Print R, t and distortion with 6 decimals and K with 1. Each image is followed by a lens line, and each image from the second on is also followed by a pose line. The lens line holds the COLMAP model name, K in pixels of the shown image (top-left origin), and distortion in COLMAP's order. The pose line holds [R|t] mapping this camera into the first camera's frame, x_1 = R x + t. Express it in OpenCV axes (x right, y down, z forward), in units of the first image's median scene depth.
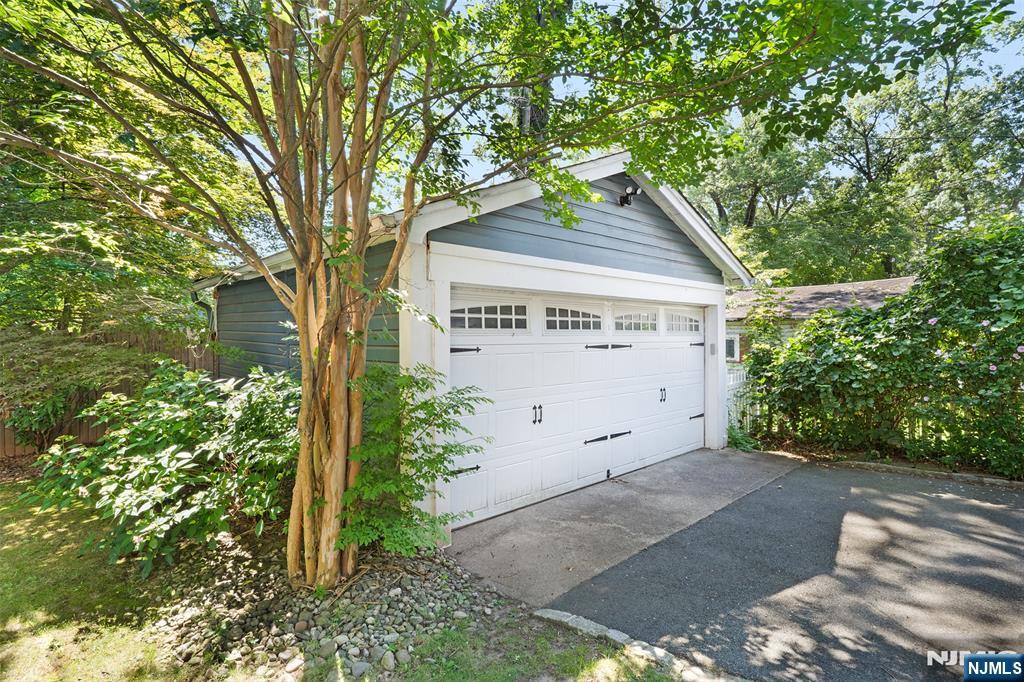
lens RADIAL K [[528.2, 0, 511.2], [0, 528.2, 342.4], [0, 0, 1]] dist [0.001869, 0.000174]
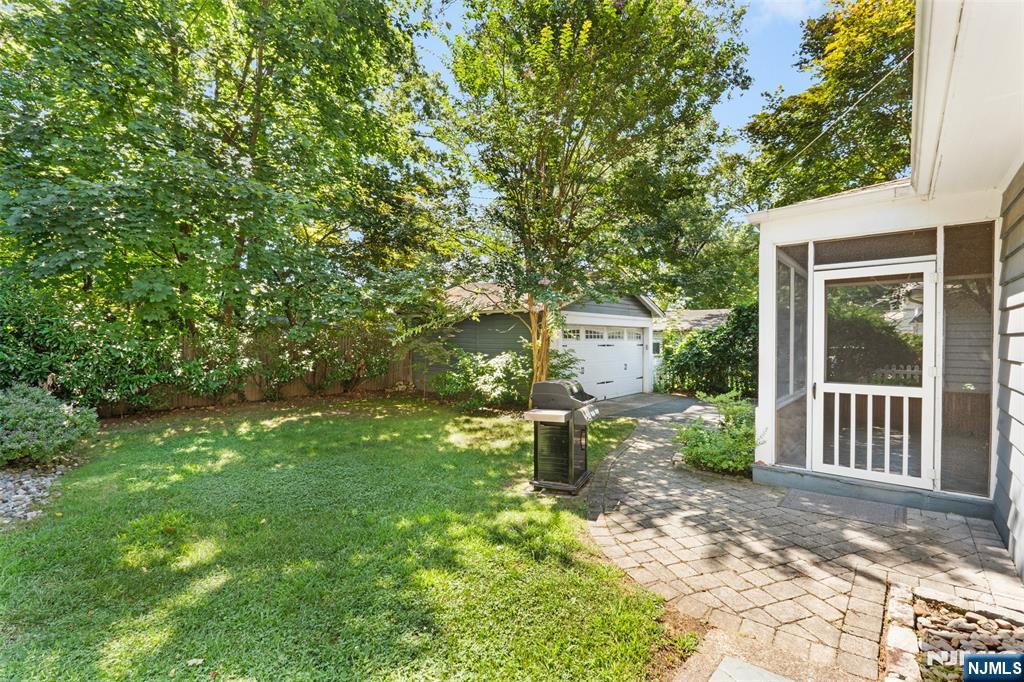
lens RADIAL K [[461.9, 0, 512.9], [0, 461.9, 341.2], [0, 0, 1]] dist [-0.005458, -0.000468]
pose [[0.996434, 0.008658, 0.083936, -0.404733], [-0.008127, 0.999945, -0.006660, 0.005903], [-0.083989, 0.005954, 0.996449, -1.048138]]
